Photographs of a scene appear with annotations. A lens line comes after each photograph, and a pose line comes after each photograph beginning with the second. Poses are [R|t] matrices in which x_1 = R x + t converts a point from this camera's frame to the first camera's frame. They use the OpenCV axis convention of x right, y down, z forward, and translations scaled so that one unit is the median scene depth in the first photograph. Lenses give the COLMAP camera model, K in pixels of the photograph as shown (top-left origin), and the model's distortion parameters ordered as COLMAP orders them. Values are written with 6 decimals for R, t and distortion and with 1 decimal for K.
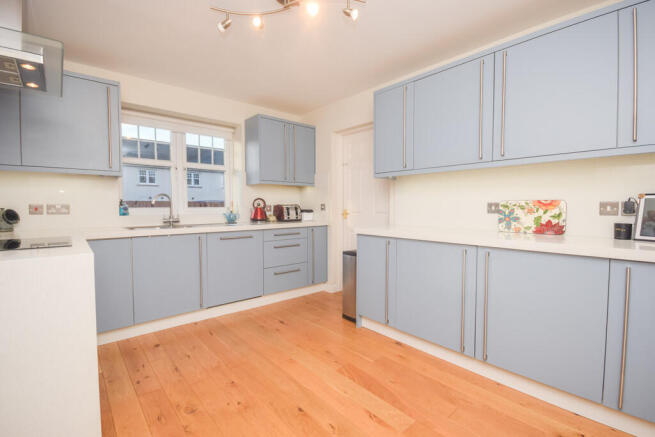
lens RADIAL K [[287.6, 0, 327.9], [0, 287.6, 215.6], [0, 0, 1]] dist [-0.001135, -0.000613]
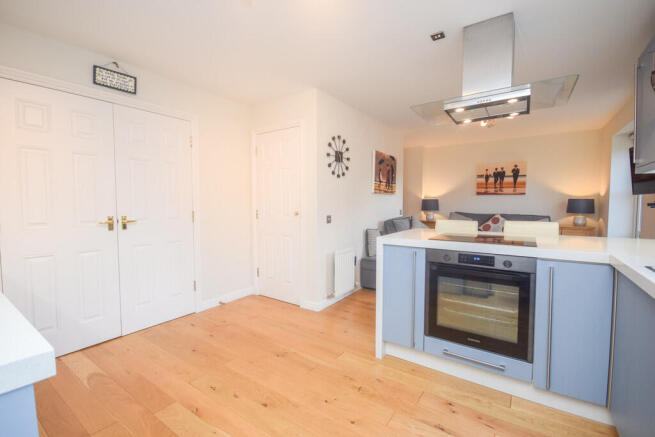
lens RADIAL K [[289.2, 0, 319.9], [0, 289.2, 217.5], [0, 0, 1]] dist [-0.000252, -0.000063]
pose [[-0.974188, 0.016610, -0.225128, -0.039194], [-0.003490, 0.996062, 0.088589, -0.068904], [0.225713, 0.087088, -0.970293, 1.244174]]
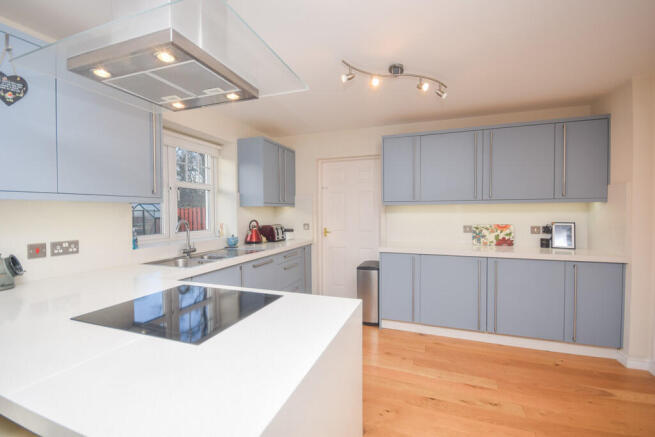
lens RADIAL K [[279.0, 0, 327.5], [0, 279.0, 218.5], [0, 0, 1]] dist [-0.000909, -0.000199]
pose [[0.886767, -0.013814, 0.462010, -0.659221], [0.020324, 0.999752, -0.009117, -0.074883], [-0.461769, 0.017474, 0.886828, 0.058895]]
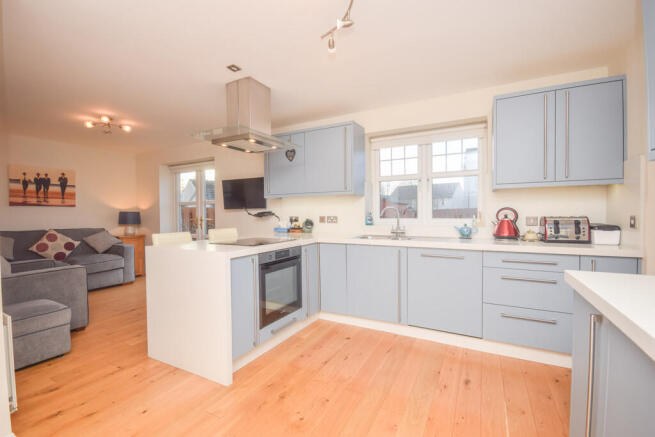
lens RADIAL K [[287.6, 0, 327.9], [0, 287.6, 215.6], [0, 0, 1]] dist [-0.001135, -0.000613]
pose [[0.355484, 0.011274, -0.934614, 0.419317], [-0.025697, 0.999667, 0.002284, -0.043625], [0.934329, 0.023205, 0.355655, 0.447136]]
